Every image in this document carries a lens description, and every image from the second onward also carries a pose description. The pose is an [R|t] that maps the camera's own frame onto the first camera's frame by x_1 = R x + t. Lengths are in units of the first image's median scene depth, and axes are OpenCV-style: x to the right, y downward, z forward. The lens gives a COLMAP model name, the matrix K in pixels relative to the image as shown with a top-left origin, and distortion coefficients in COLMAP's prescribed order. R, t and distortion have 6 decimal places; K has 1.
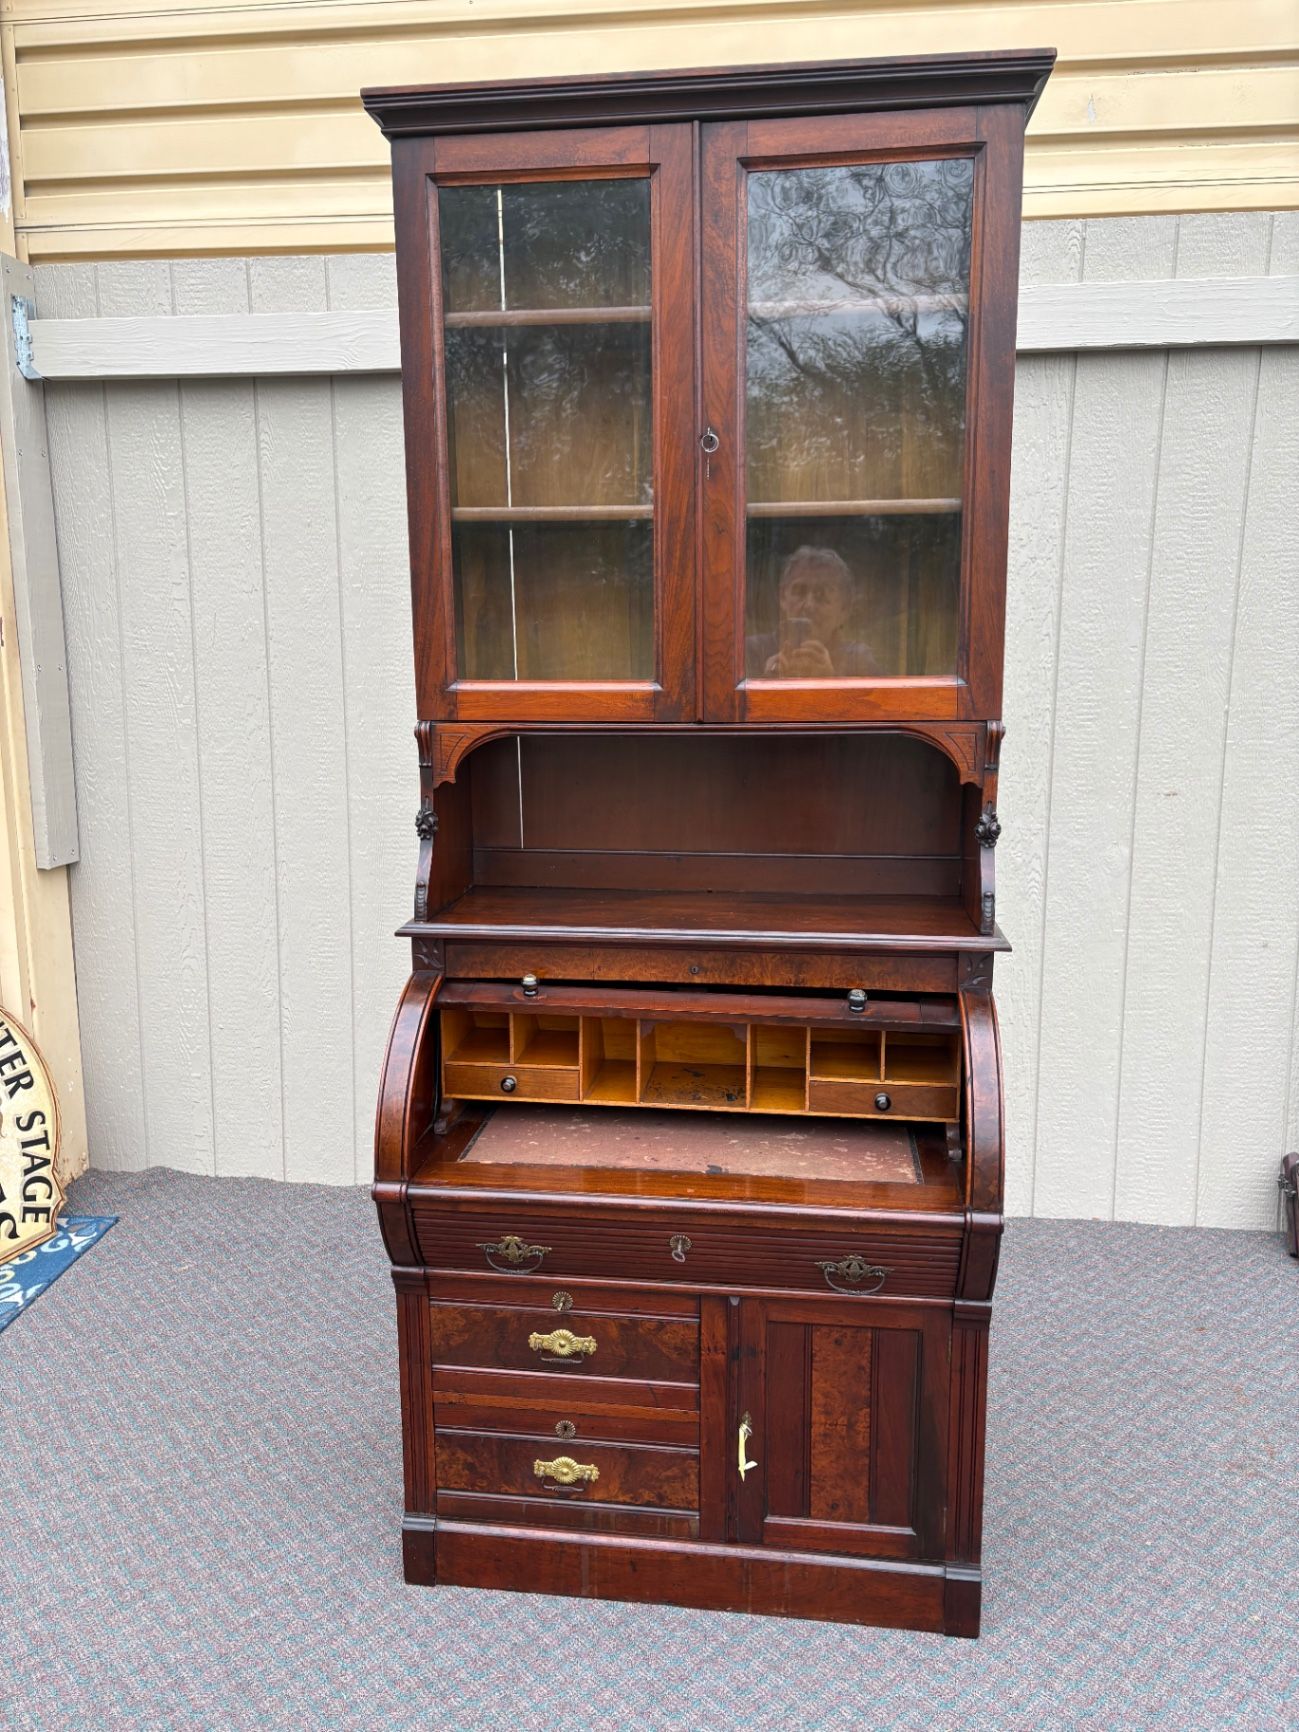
lens RADIAL K [[1321.0, 0, 641.6], [0, 1321.0, 853.2], [0, 0, 1]] dist [0.048453, -0.055506]
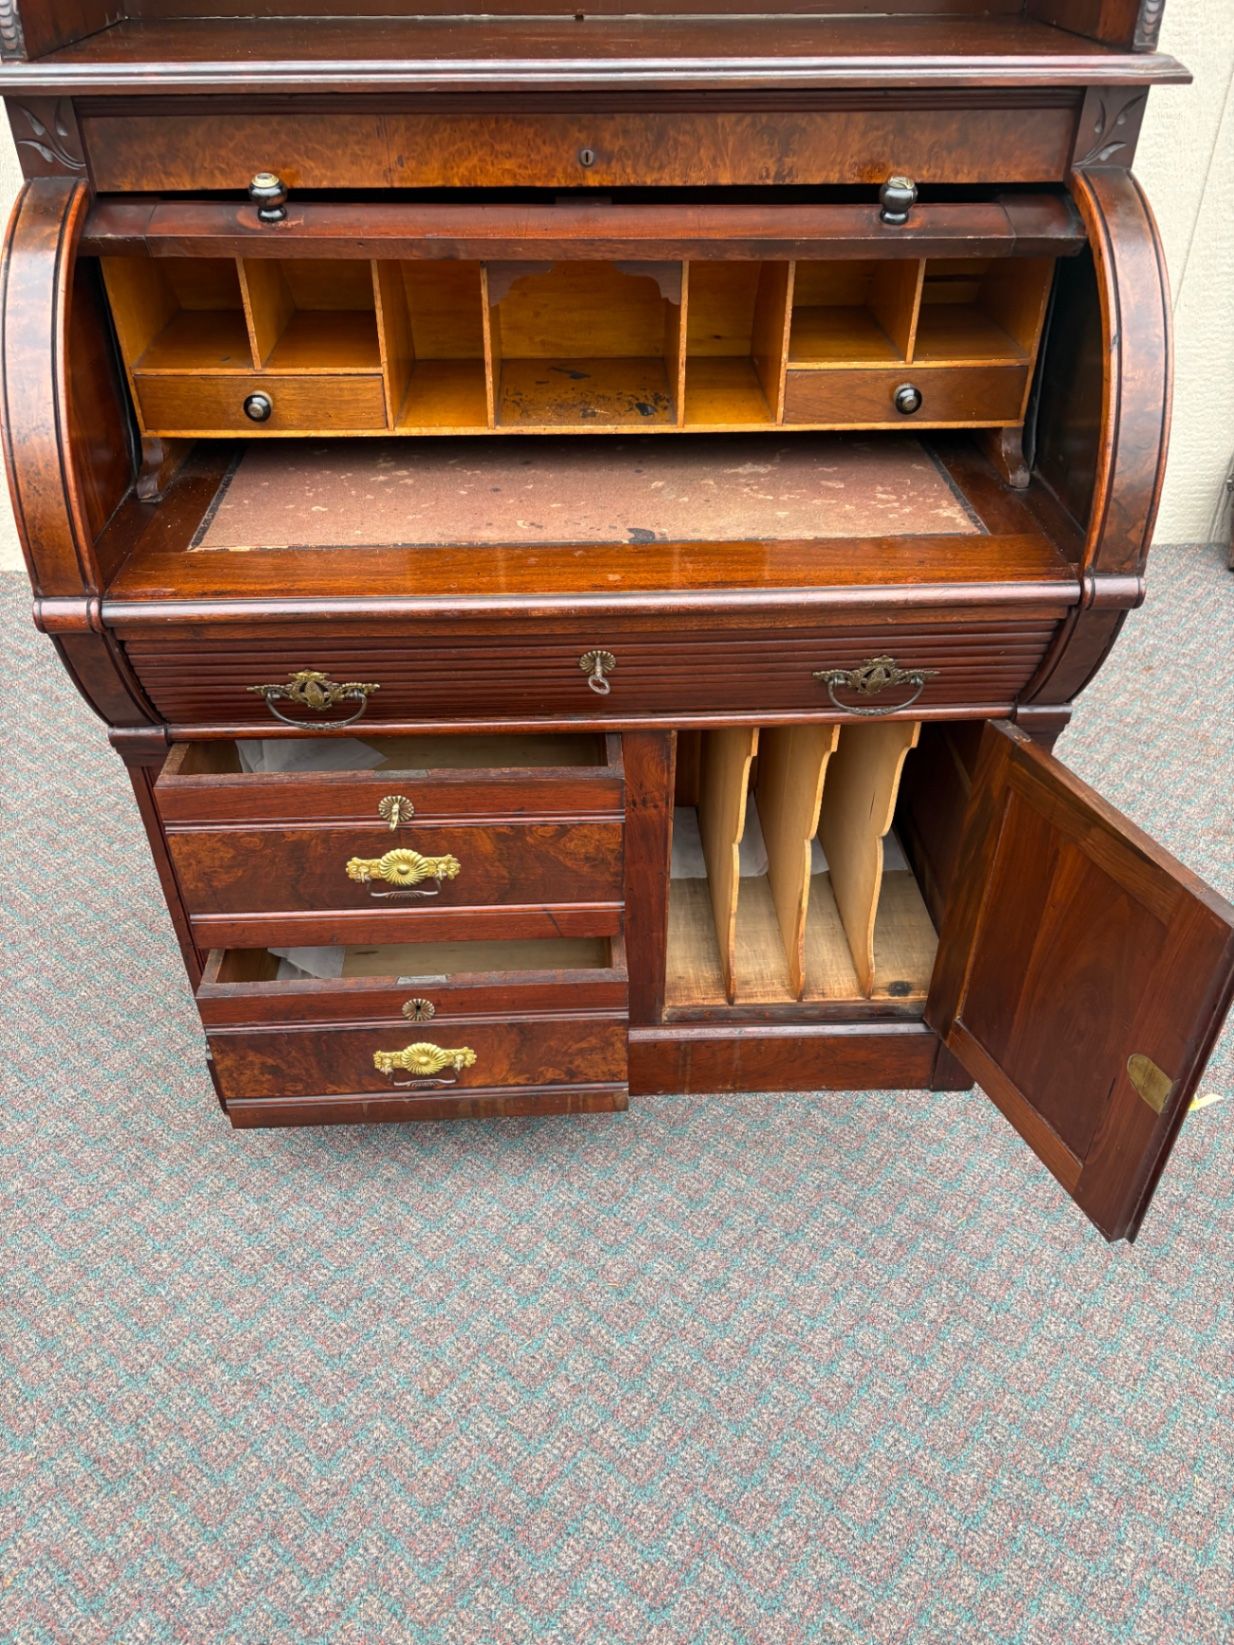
lens RADIAL K [[1254.6, 0, 615.5], [0, 1254.6, 833.4], [0, 0, 1]] dist [0.048453, -0.055506]
pose [[0.984661, -0.104157, 0.139977, -0.046915], [0.026183, 0.881391, 0.471662, 0.088566], [-0.172501, -0.460762, 0.870598, 0.438859]]
